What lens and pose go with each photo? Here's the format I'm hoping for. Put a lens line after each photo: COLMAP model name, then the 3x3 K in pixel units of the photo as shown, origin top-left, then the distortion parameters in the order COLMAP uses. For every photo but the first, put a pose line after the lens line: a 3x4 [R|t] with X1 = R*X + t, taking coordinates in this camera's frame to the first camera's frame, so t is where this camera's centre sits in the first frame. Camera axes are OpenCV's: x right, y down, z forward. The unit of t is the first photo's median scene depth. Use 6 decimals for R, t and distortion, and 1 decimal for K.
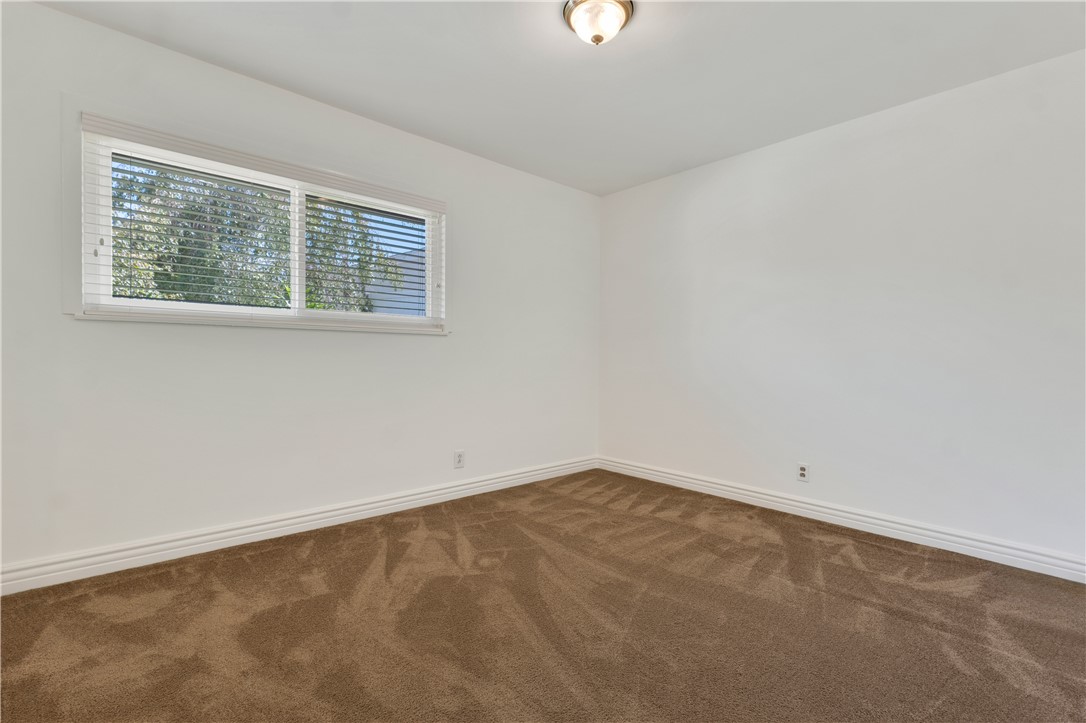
lens RADIAL K [[503.9, 0, 543.0], [0, 503.9, 361.5], [0, 0, 1]] dist [-0.000094, -0.000270]
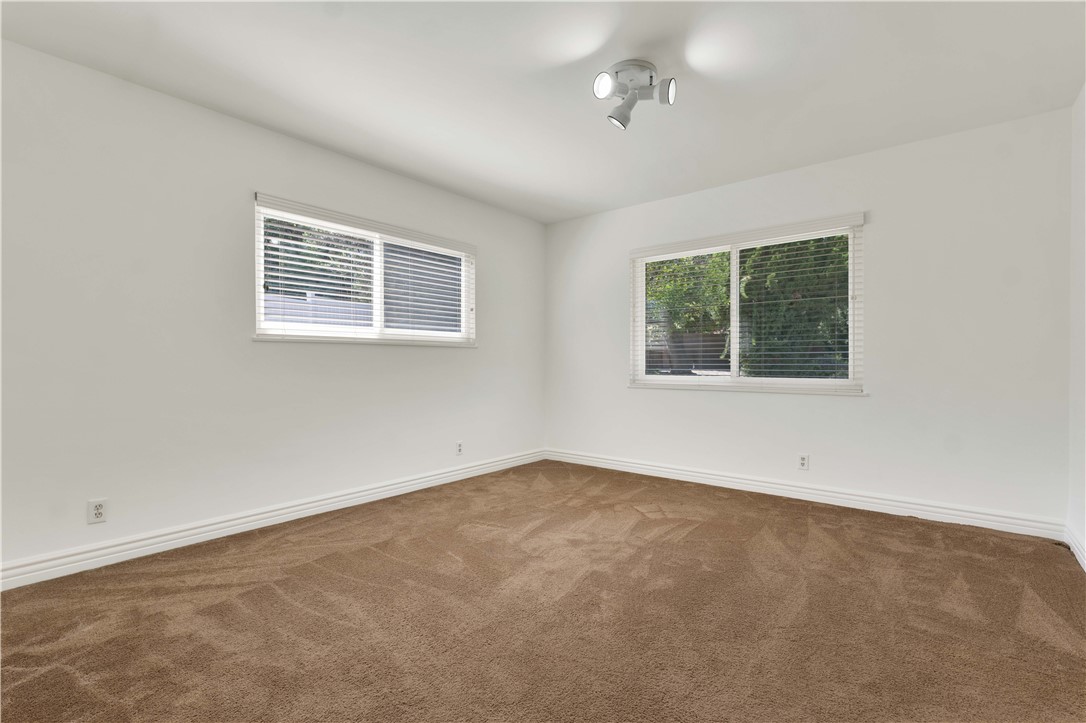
lens RADIAL K [[483.9, 0, 543.0], [0, 483.9, 361.5], [0, 0, 1]] dist [0.000253, 0.000257]
pose [[0.990543, -0.001592, 0.137195, -0.195080], [0.001485, 0.999999, 0.000883, -0.018323], [-0.137196, -0.000671, 0.990544, -0.260132]]
